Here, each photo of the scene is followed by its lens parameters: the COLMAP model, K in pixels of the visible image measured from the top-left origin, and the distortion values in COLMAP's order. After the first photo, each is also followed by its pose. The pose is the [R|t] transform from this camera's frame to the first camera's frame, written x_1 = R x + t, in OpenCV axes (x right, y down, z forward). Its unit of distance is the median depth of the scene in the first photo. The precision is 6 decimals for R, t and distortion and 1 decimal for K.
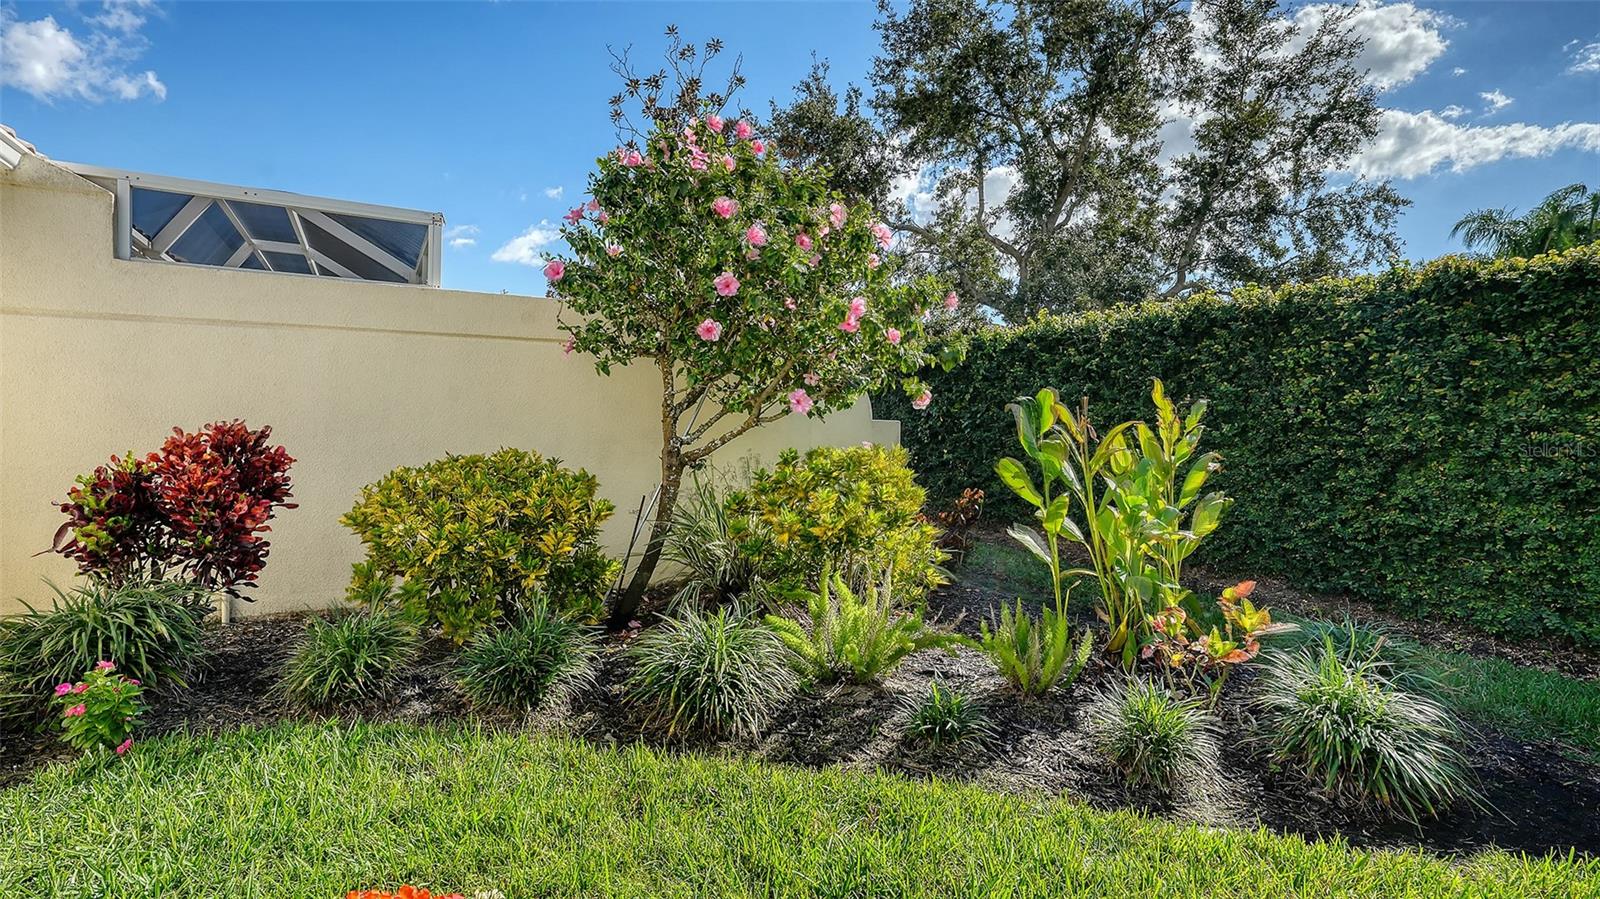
lens RADIAL K [[637.5, 0, 800.0], [0, 637.5, 449.5], [0, 0, 1]] dist [-0.000541, -0.000090]
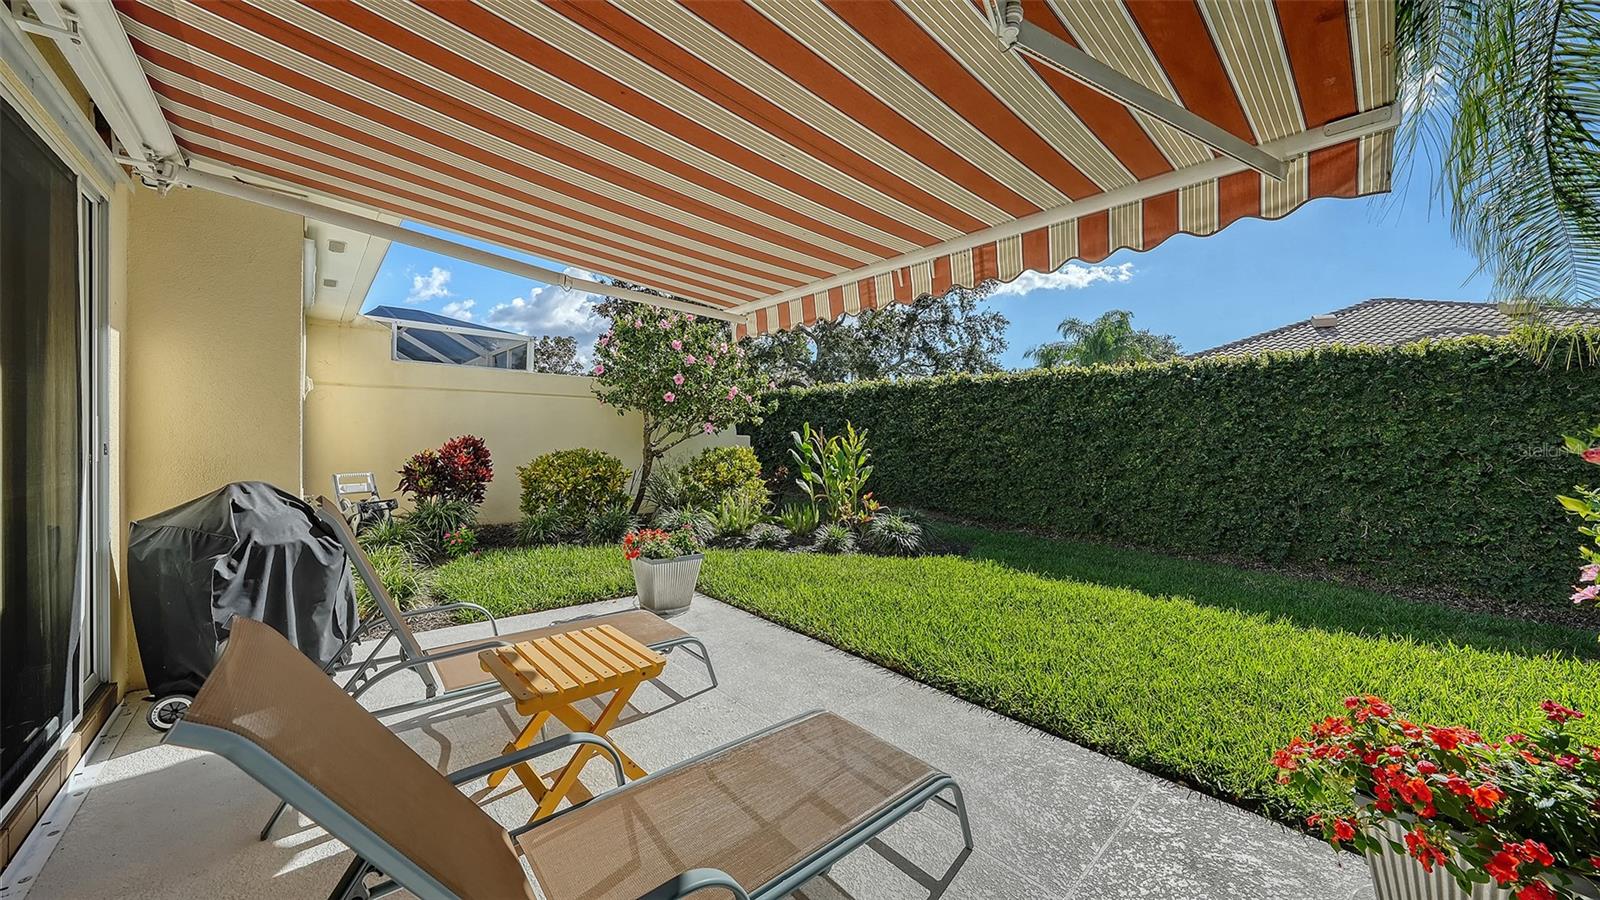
lens RADIAL K [[557.2, 0, 807.9], [0, 557.2, 437.8], [0, 0, 1]] dist [0.000466, 0.000328]
pose [[0.963856, 0.002939, 0.266409, -0.184055], [0.006584, 0.999371, -0.034844, 0.033285], [-0.266344, 0.035339, 0.963230, -1.017652]]
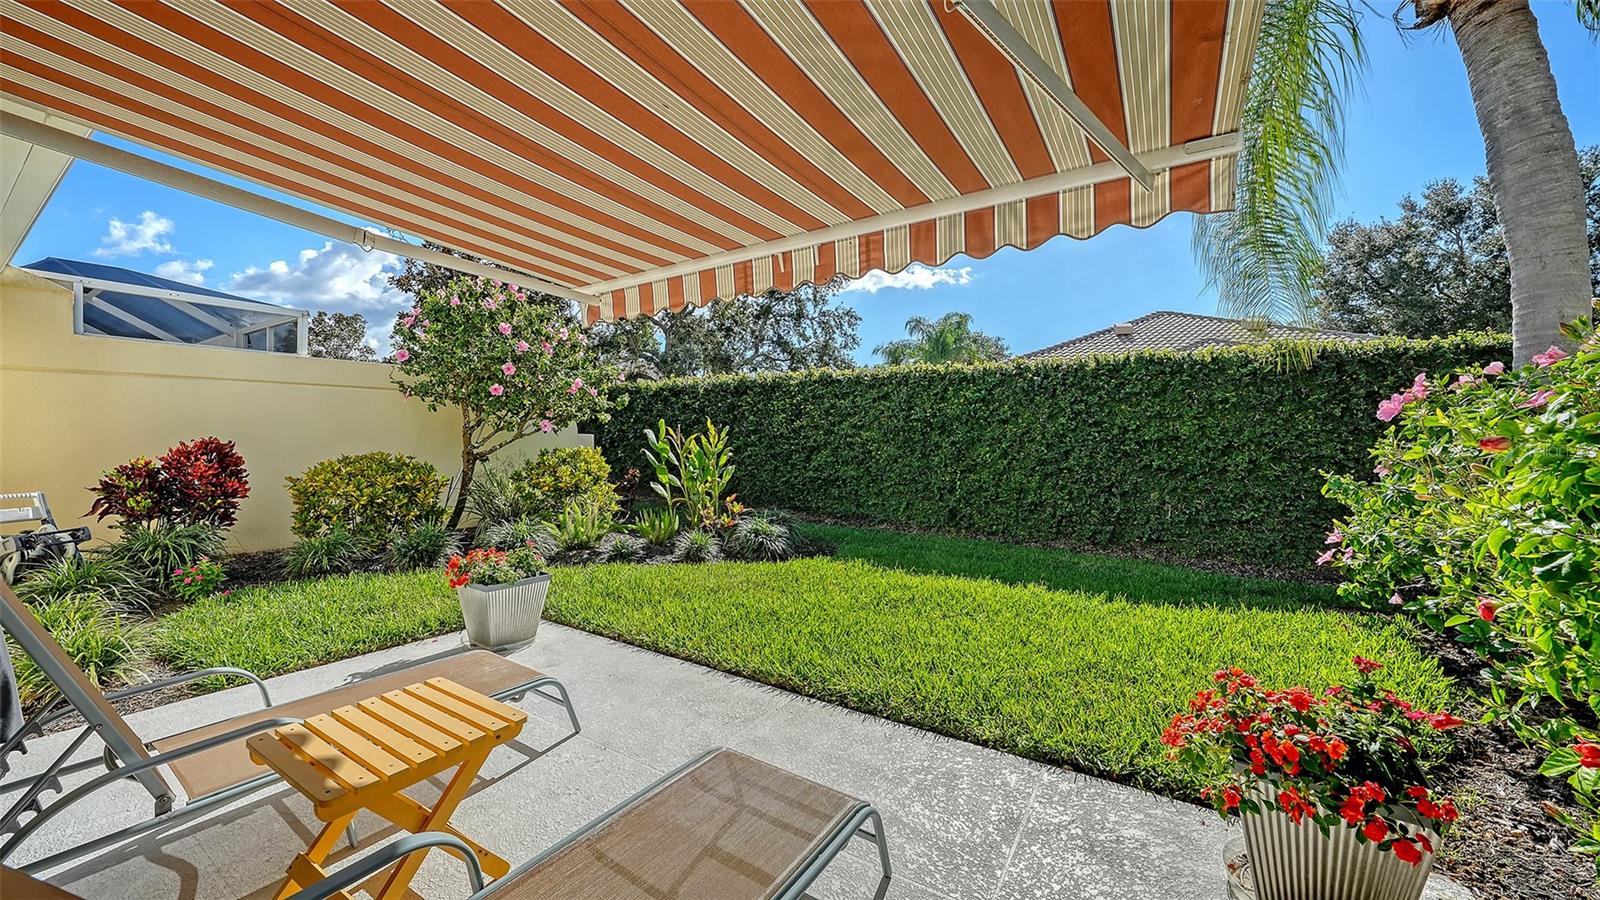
lens RADIAL K [[582.2, 0, 798.4], [0, 582.2, 437.4], [0, 0, 1]] dist [-0.010274, 0.006471]
pose [[0.865697, -0.007462, 0.500512, -0.219165], [0.024098, 0.999351, -0.026780, 0.028720], [-0.499988, 0.035245, 0.865315, -0.947907]]
